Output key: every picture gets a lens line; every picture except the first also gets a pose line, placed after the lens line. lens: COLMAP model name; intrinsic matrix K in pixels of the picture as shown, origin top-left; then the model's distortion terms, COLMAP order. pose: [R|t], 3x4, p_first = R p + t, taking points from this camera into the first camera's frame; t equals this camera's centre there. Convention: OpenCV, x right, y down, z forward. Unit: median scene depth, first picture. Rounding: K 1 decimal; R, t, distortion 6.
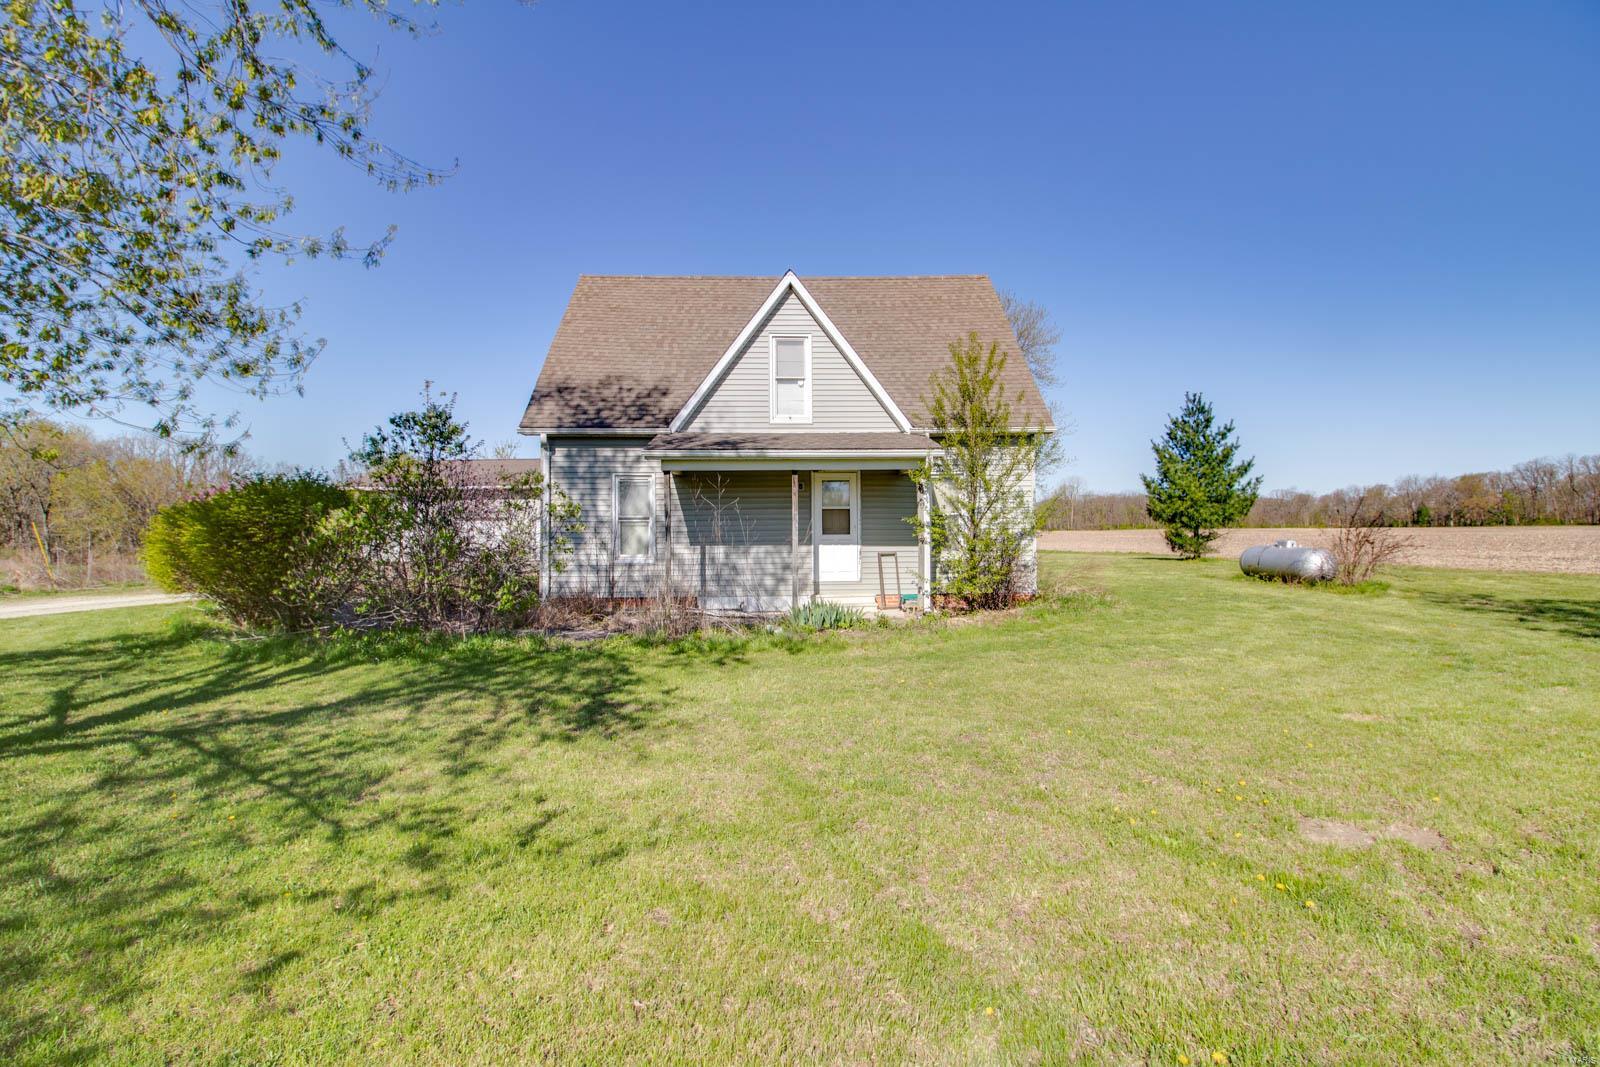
lens RADIAL K [[751.9, 0, 803.8], [0, 751.9, 514.9], [0, 0, 1]] dist [-0.021788, -0.001536]
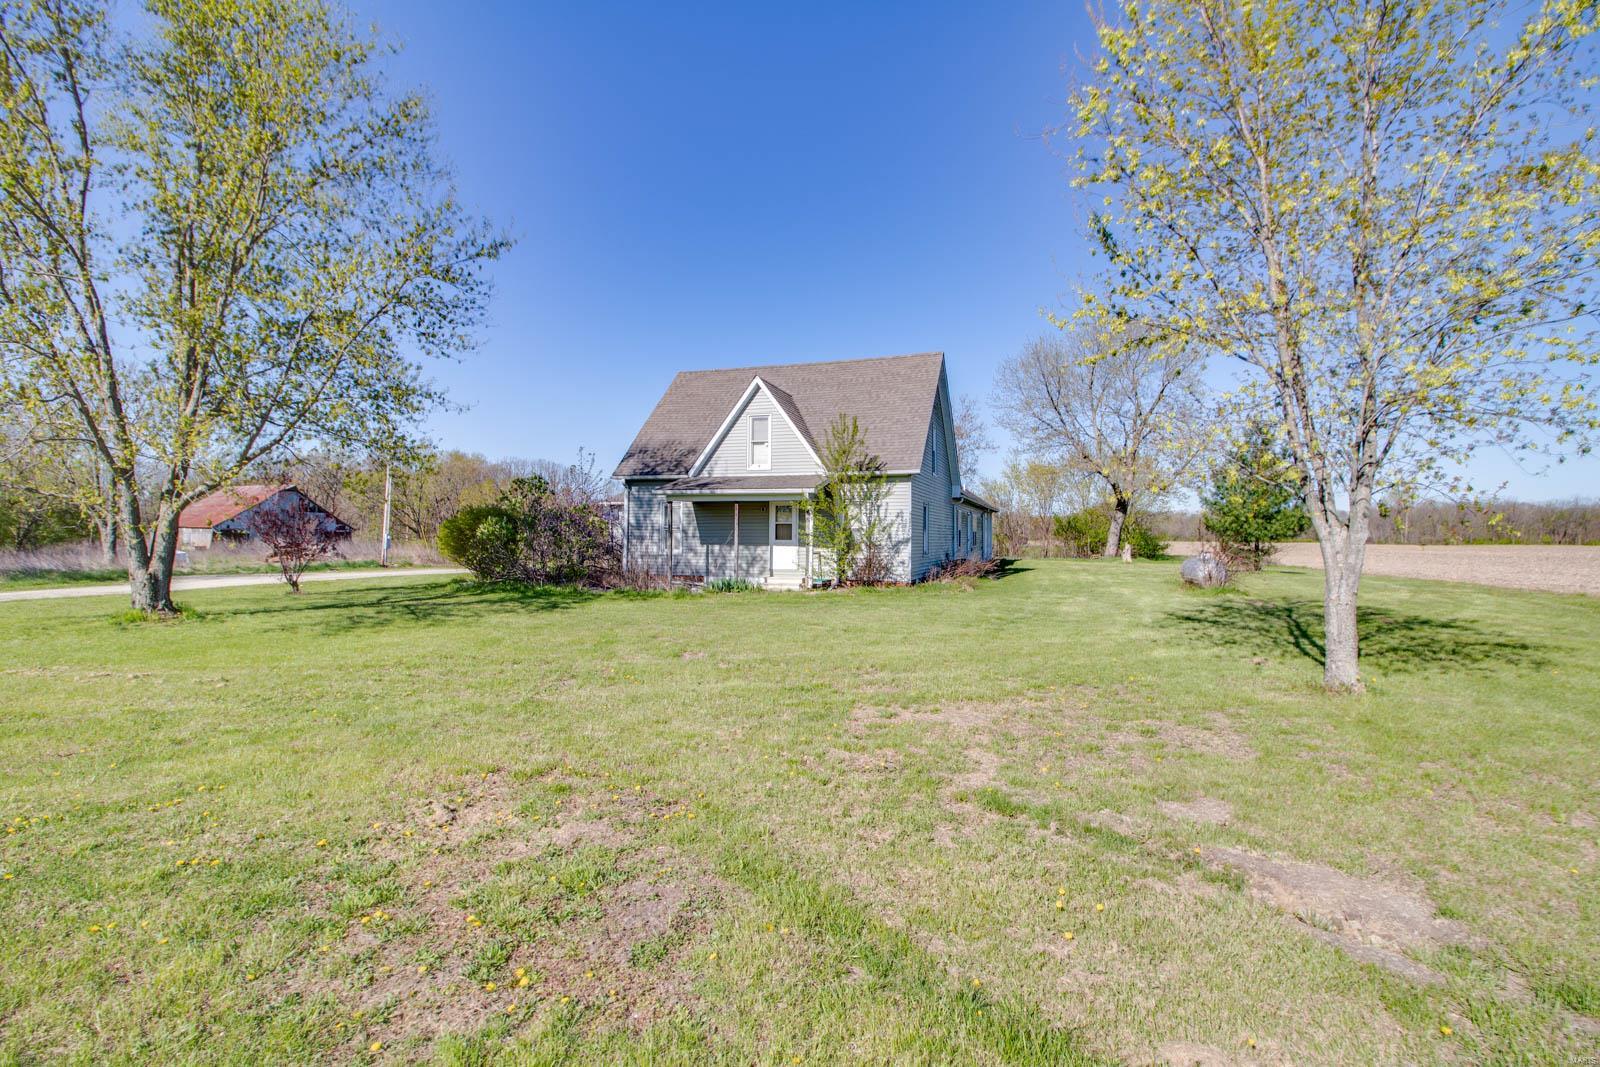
lens RADIAL K [[751.9, 0, 803.8], [0, 751.9, 514.9], [0, 0, 1]] dist [-0.021788, -0.001536]
pose [[0.930163, 0.006098, -0.367097, 0.672241], [-0.009239, 0.999934, -0.006799, -0.015506], [0.367031, 0.009716, 0.930158, -0.468424]]
